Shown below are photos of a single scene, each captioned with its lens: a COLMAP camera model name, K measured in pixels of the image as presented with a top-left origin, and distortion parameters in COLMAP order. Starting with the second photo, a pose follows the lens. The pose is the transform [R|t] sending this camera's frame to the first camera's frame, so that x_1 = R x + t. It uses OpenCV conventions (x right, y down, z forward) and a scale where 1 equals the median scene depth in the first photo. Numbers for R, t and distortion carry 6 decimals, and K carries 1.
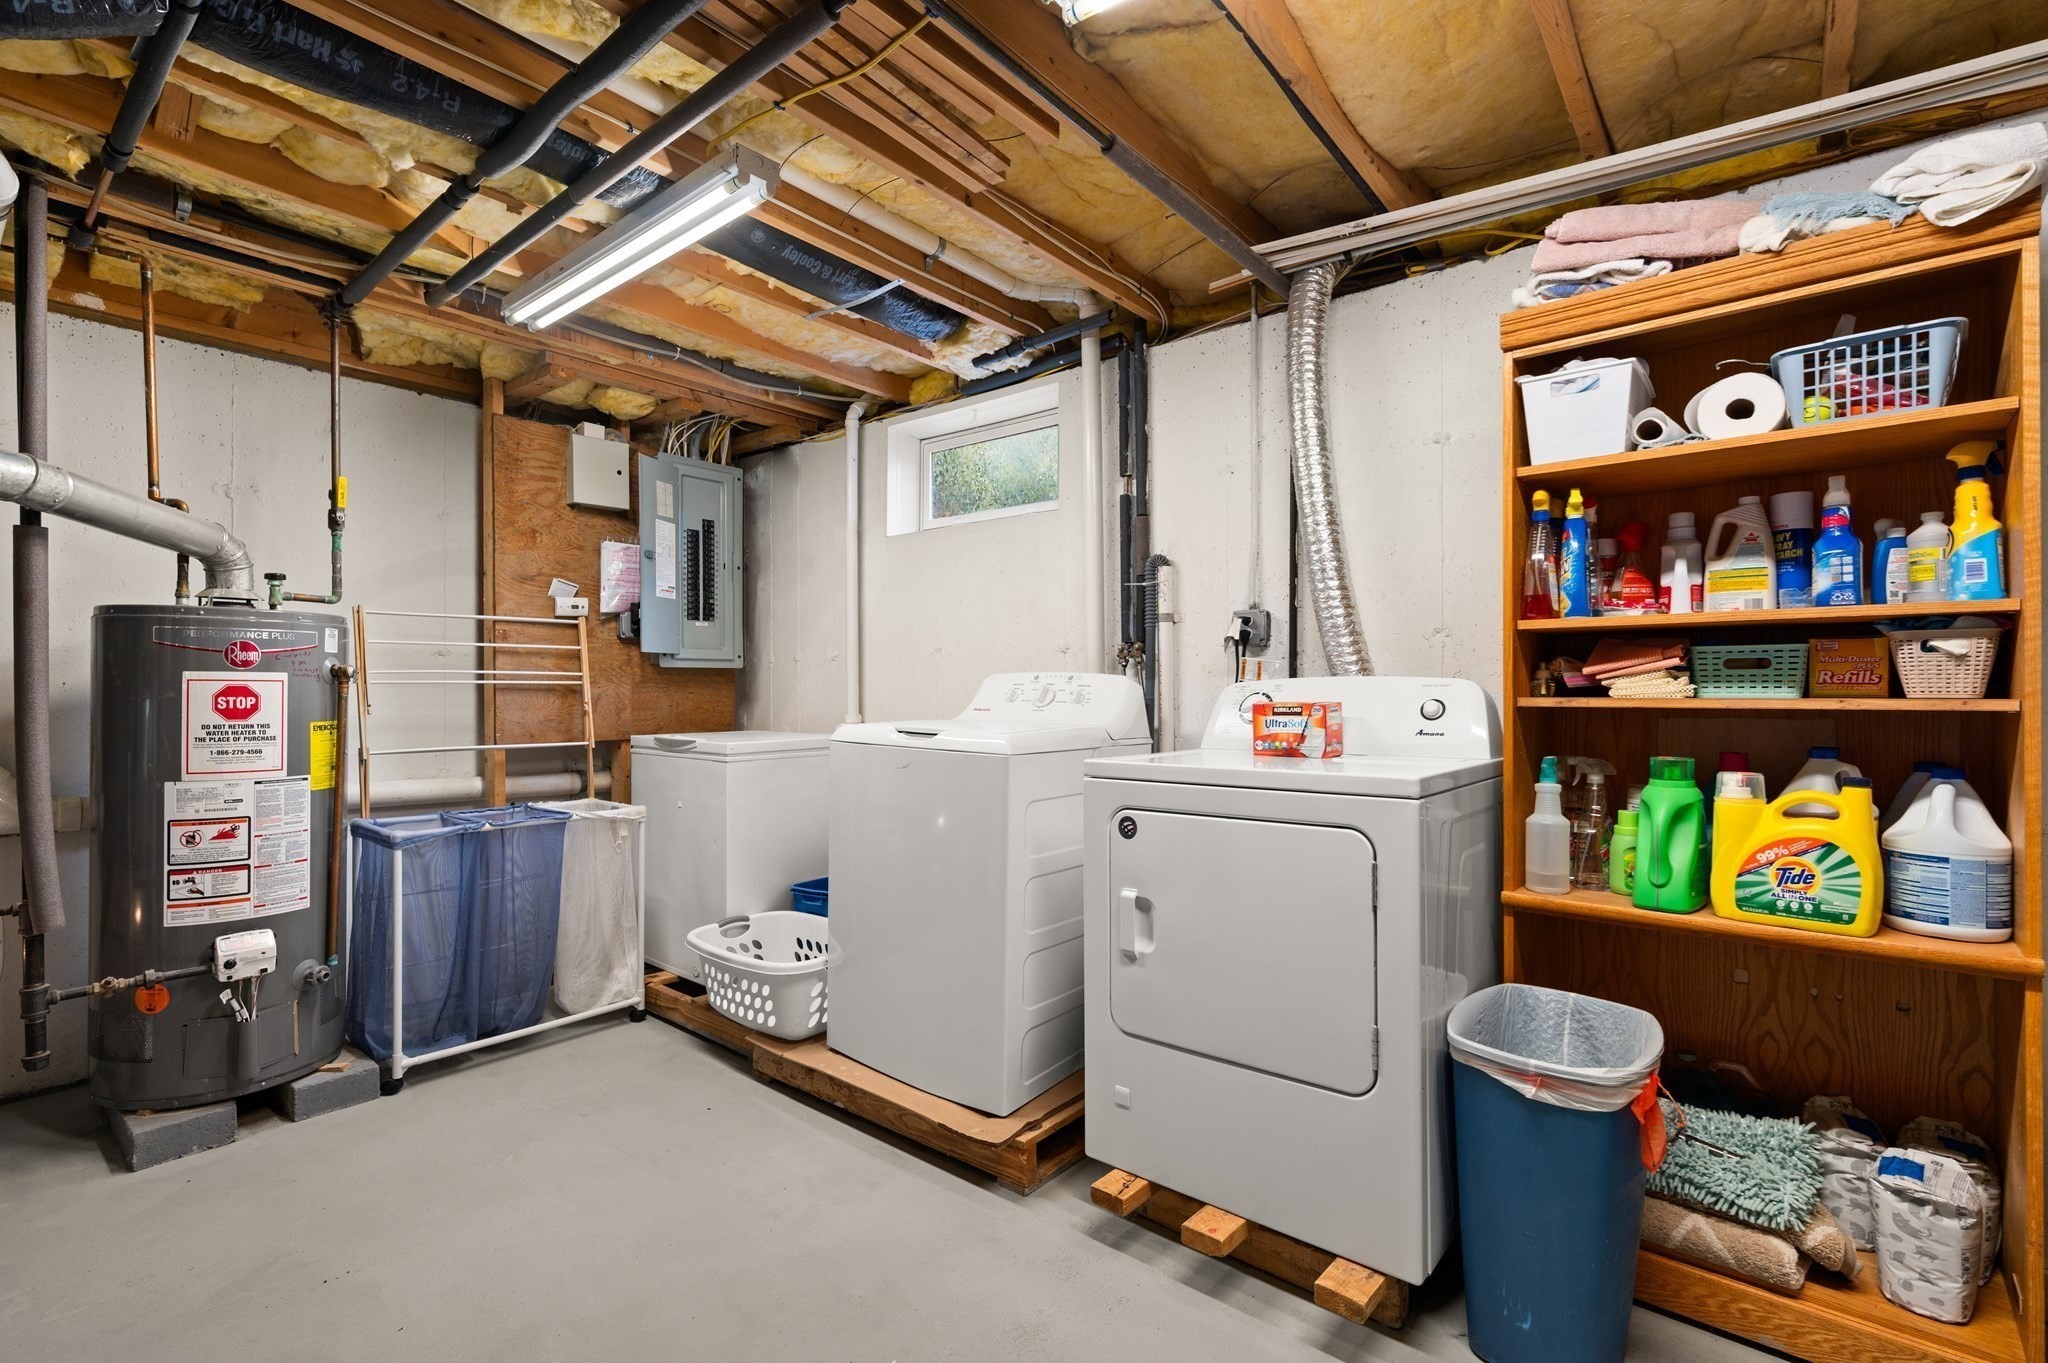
lens RADIAL K [[932.7, 0, 1040.7], [0, 932.7, 692.1], [0, 0, 1]] dist [0.000957, -0.000037]
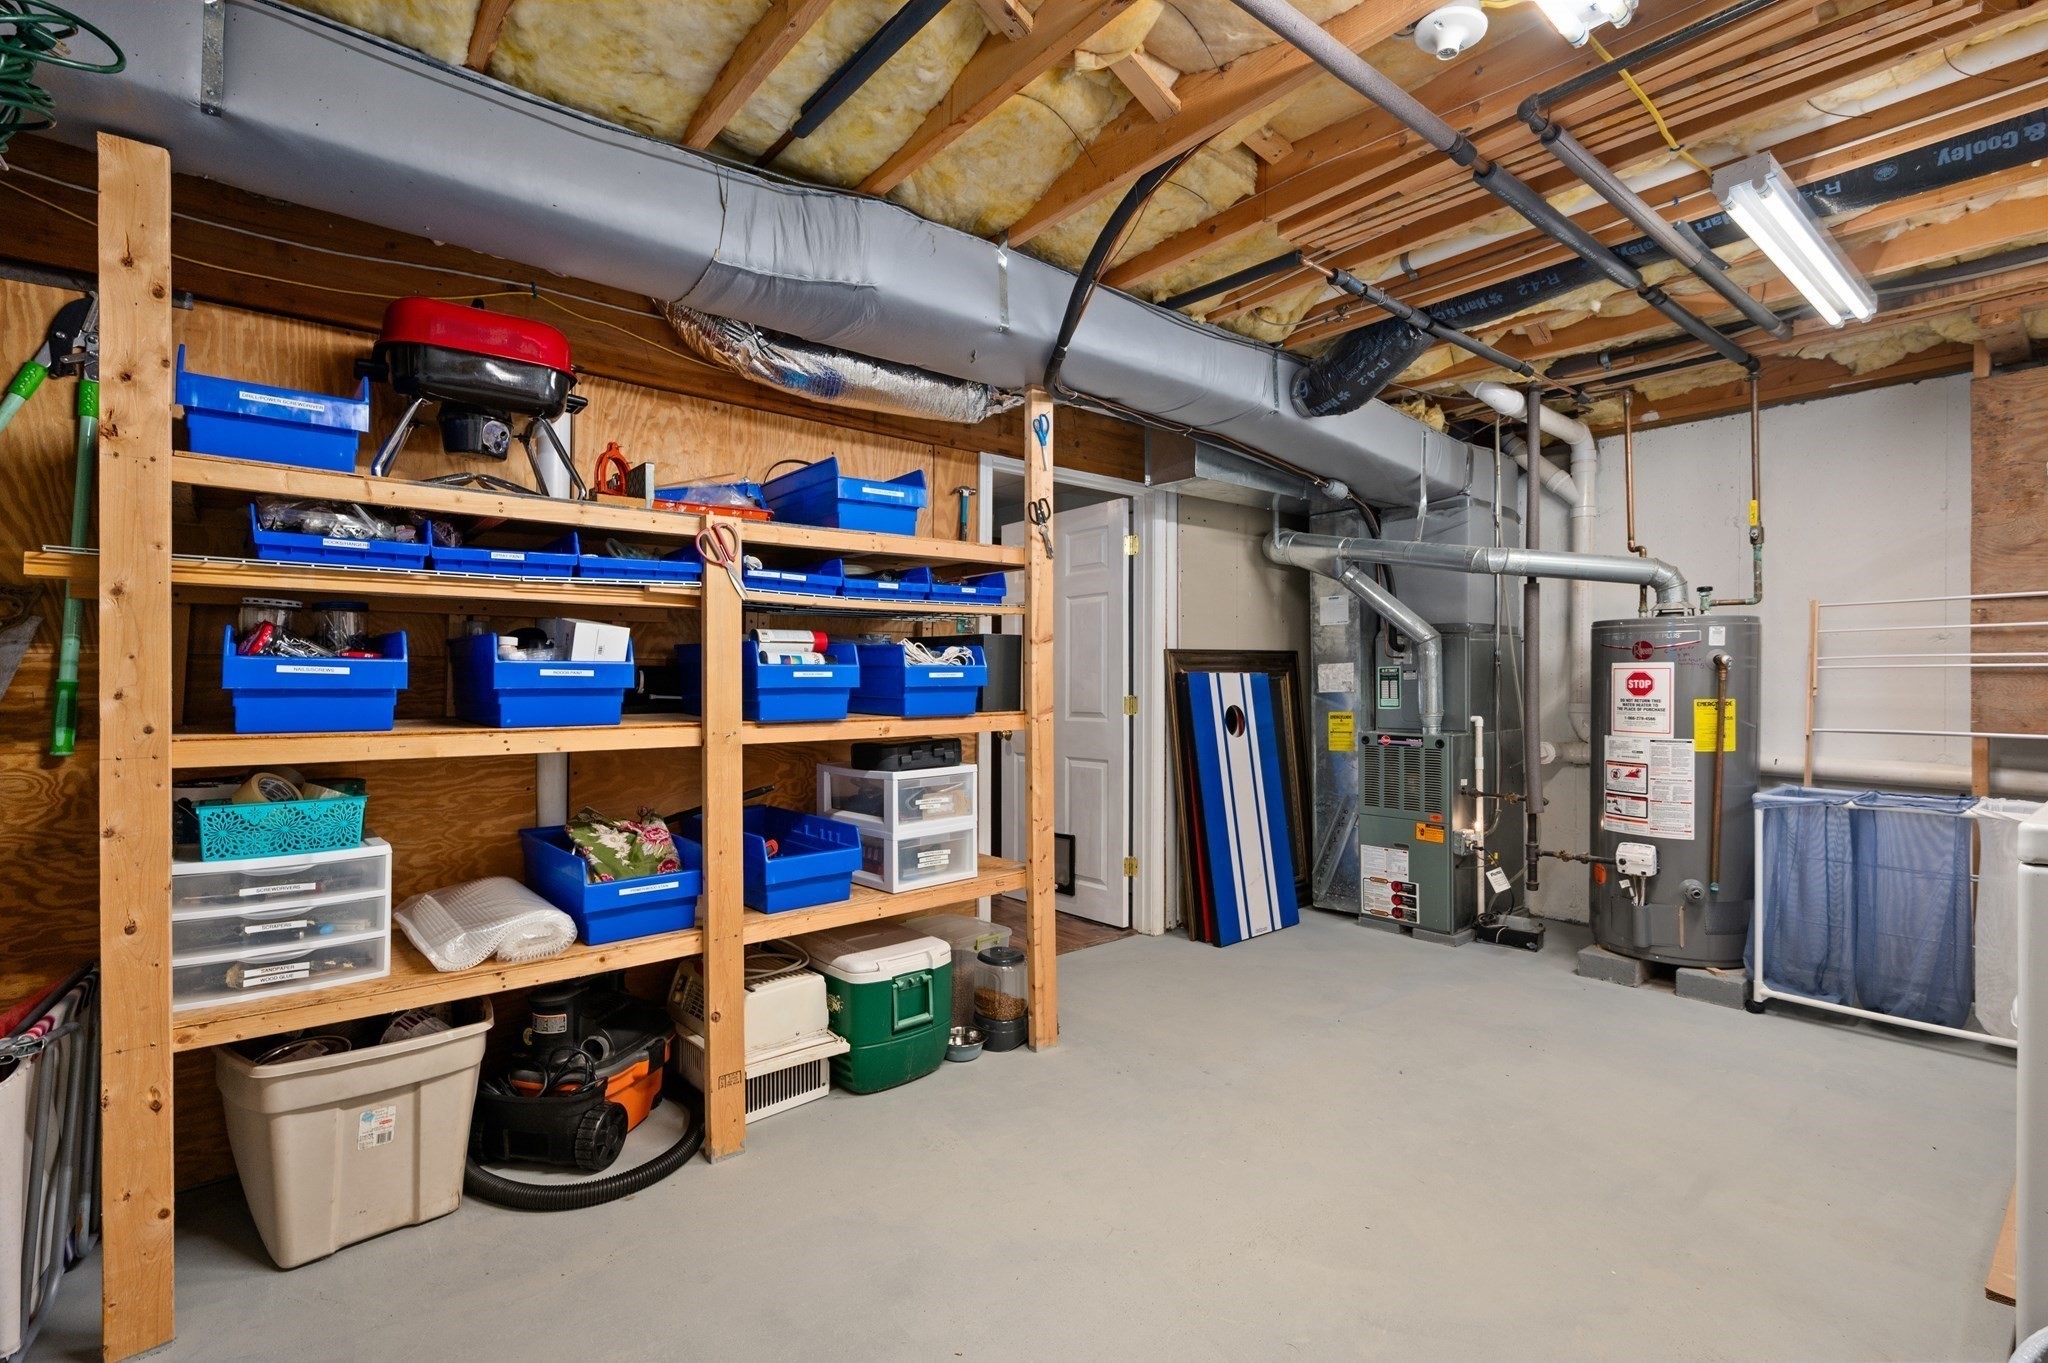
lens RADIAL K [[932.7, 0, 1040.7], [0, 932.7, 692.1], [0, 0, 1]] dist [0.000957, -0.000037]
pose [[-0.195964, 0.011173, -0.980547, 0.695402], [-0.000227, 0.999935, 0.011439, 0.007322], [0.980611, 0.002464, -0.195948, 0.360164]]
